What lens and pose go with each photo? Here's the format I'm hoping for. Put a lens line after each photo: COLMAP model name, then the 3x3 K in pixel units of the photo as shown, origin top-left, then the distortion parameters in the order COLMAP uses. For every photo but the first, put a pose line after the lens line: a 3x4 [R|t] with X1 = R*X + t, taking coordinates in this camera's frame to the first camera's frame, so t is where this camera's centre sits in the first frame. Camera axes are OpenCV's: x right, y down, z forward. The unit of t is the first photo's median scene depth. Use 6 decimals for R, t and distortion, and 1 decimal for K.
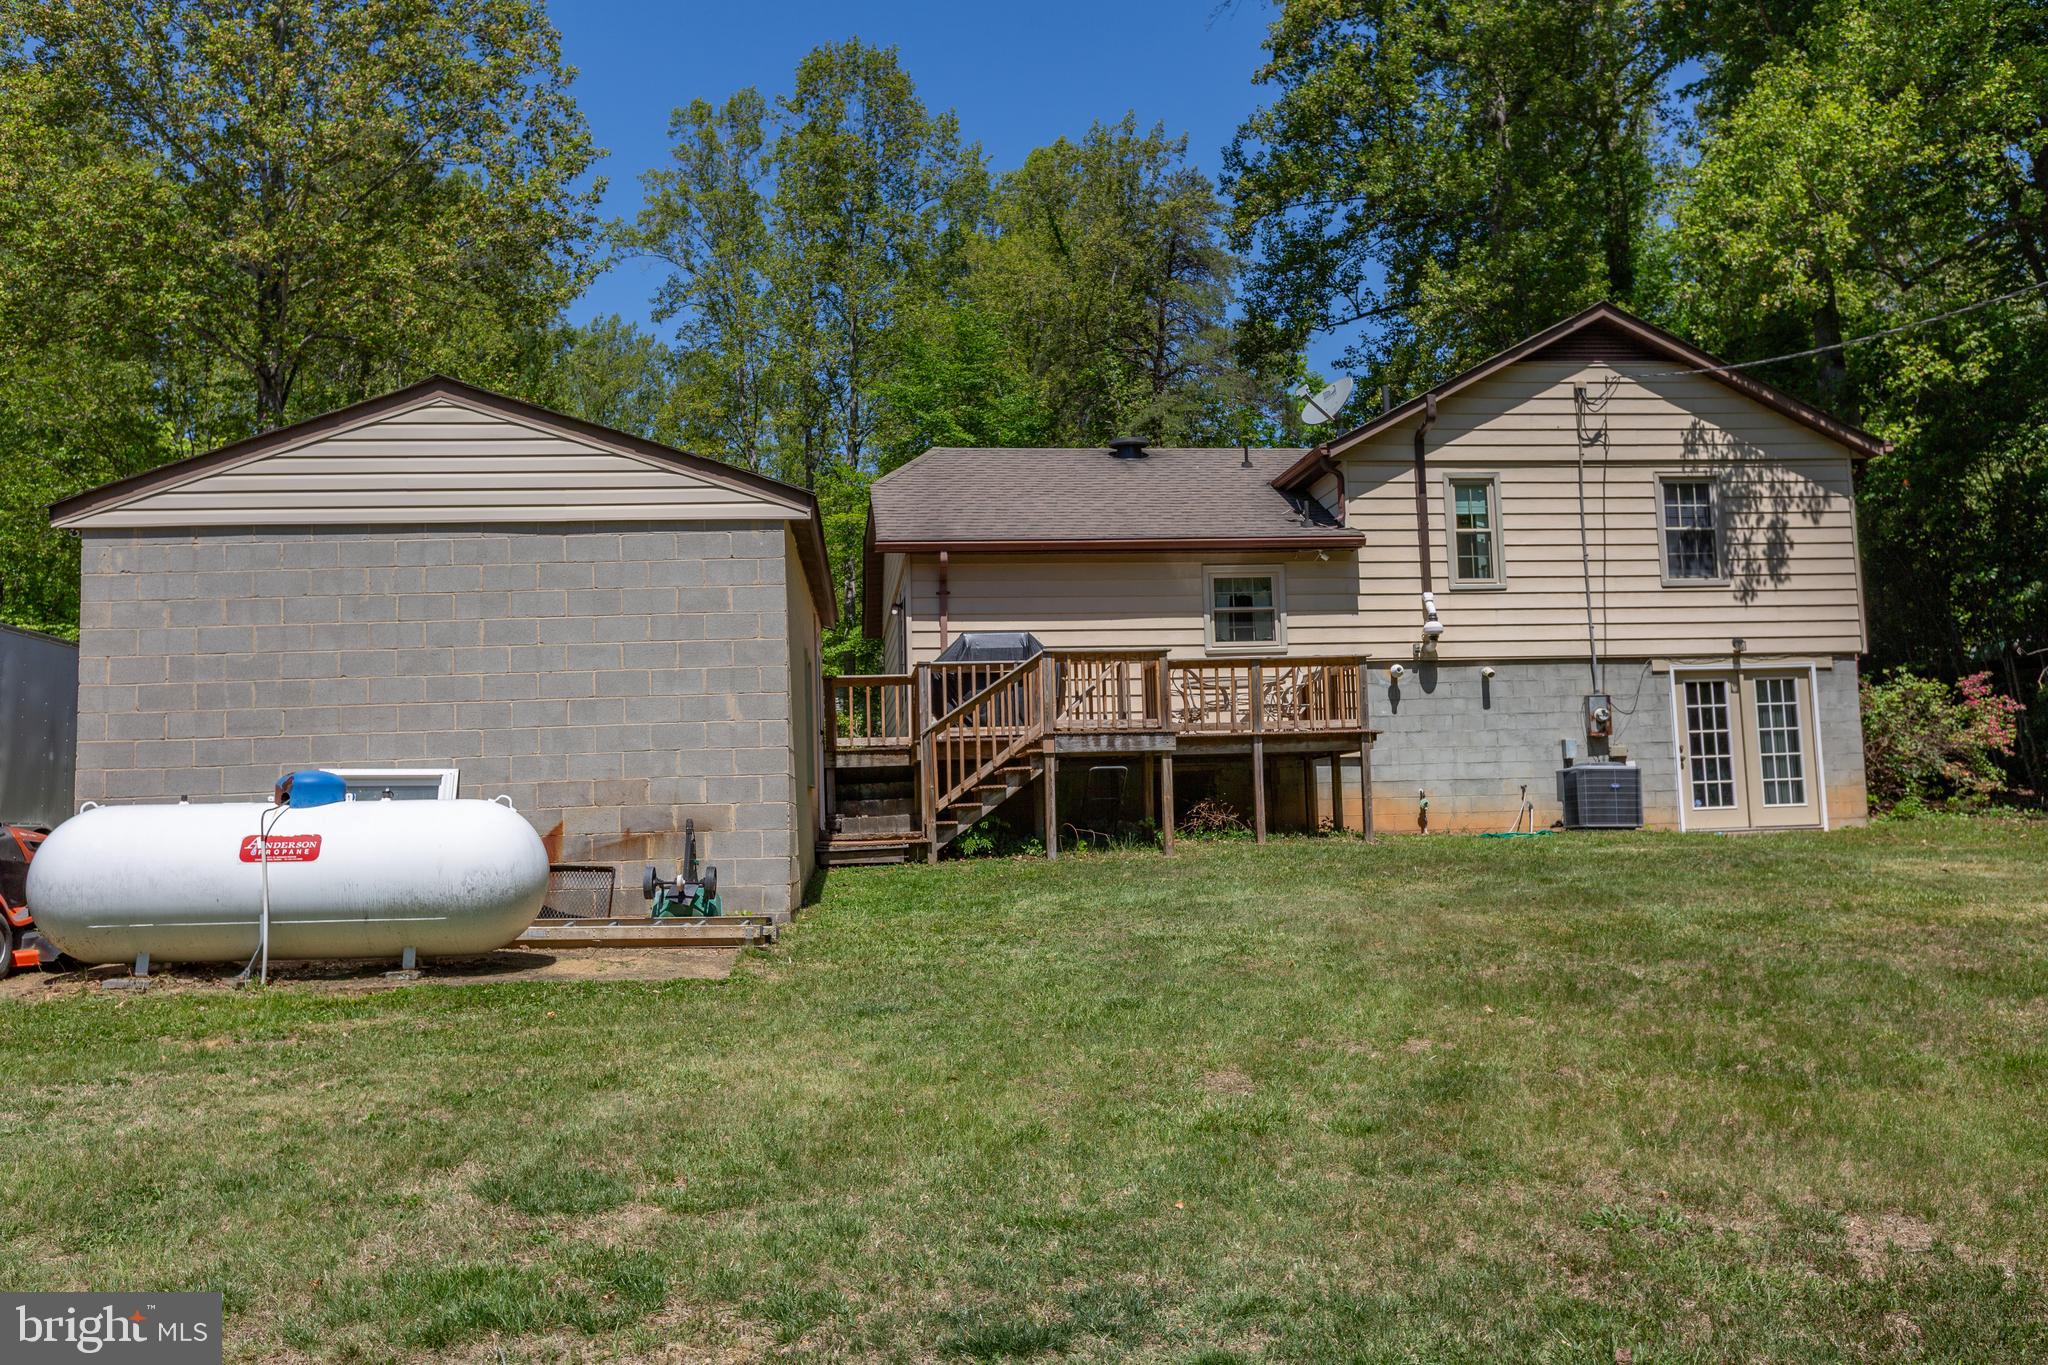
lens RADIAL K [[1608.3, 0, 995.6], [0, 1608.3, 593.1], [0, 0, 1]] dist [-0.000954, -0.003344]
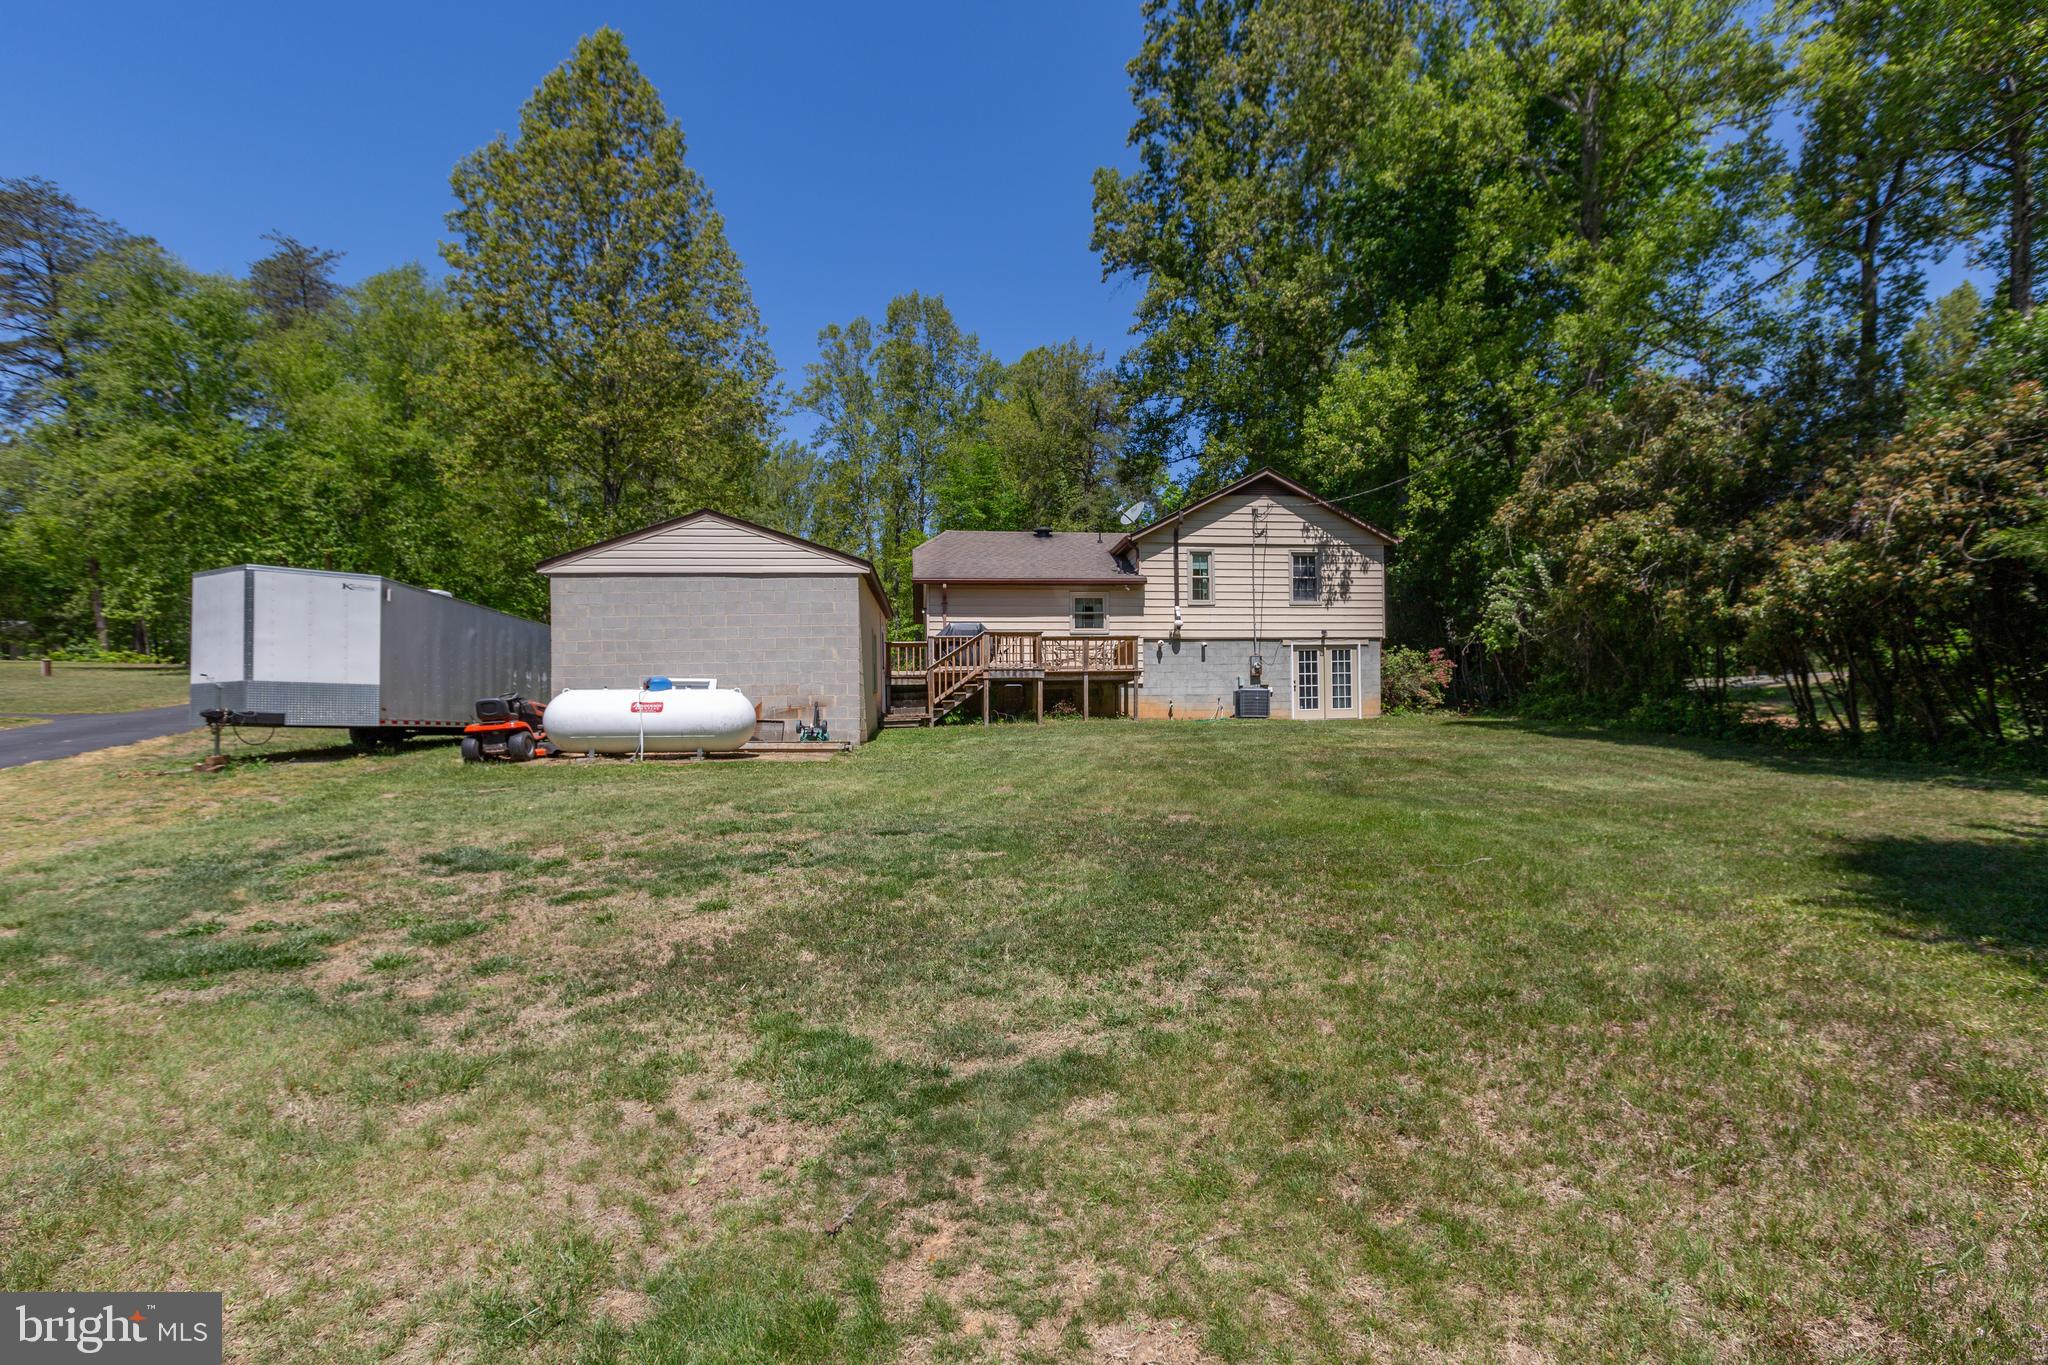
lens RADIAL K [[914.6, 0, 1036.7], [0, 914.6, 667.8], [0, 0, 1]] dist [0.000234, -0.001100]
pose [[0.999563, 0.012143, 0.026966, 0.053596], [-0.014142, 0.997065, 0.075244, -0.007462], [-0.025973, -0.075592, 0.996800, -0.190678]]
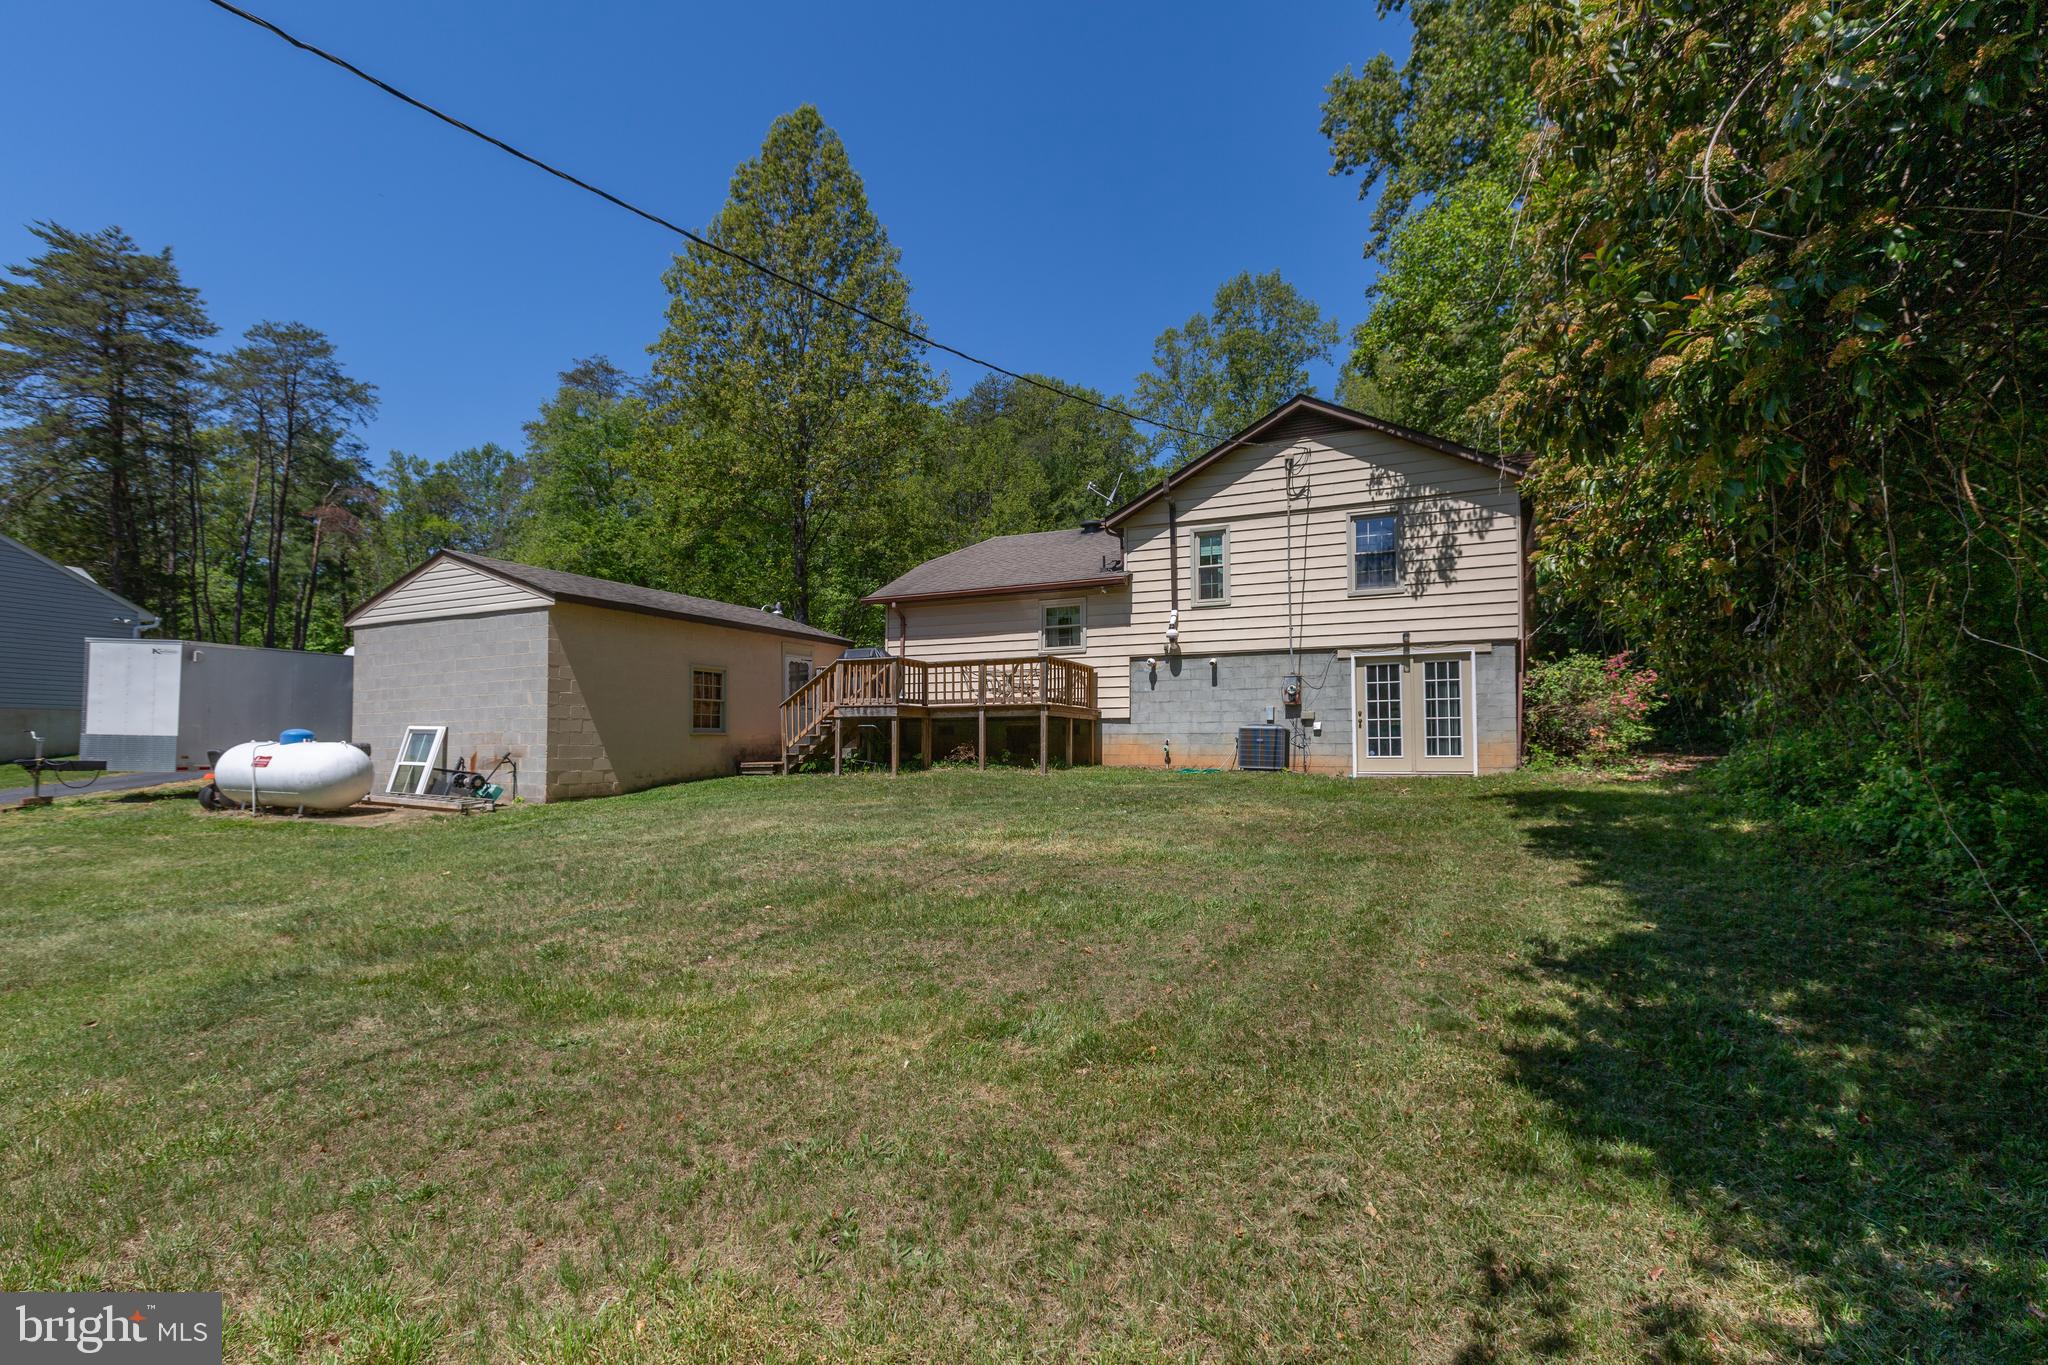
lens RADIAL K [[914.6, 0, 1018.4], [0, 914.6, 660.3], [0, 0, 1]] dist [0.000234, -0.001100]
pose [[0.860872, -0.024044, -0.508253, 0.573489], [0.051757, 0.997840, 0.040461, 0.004355], [0.506182, -0.061137, 0.860257, 0.181155]]
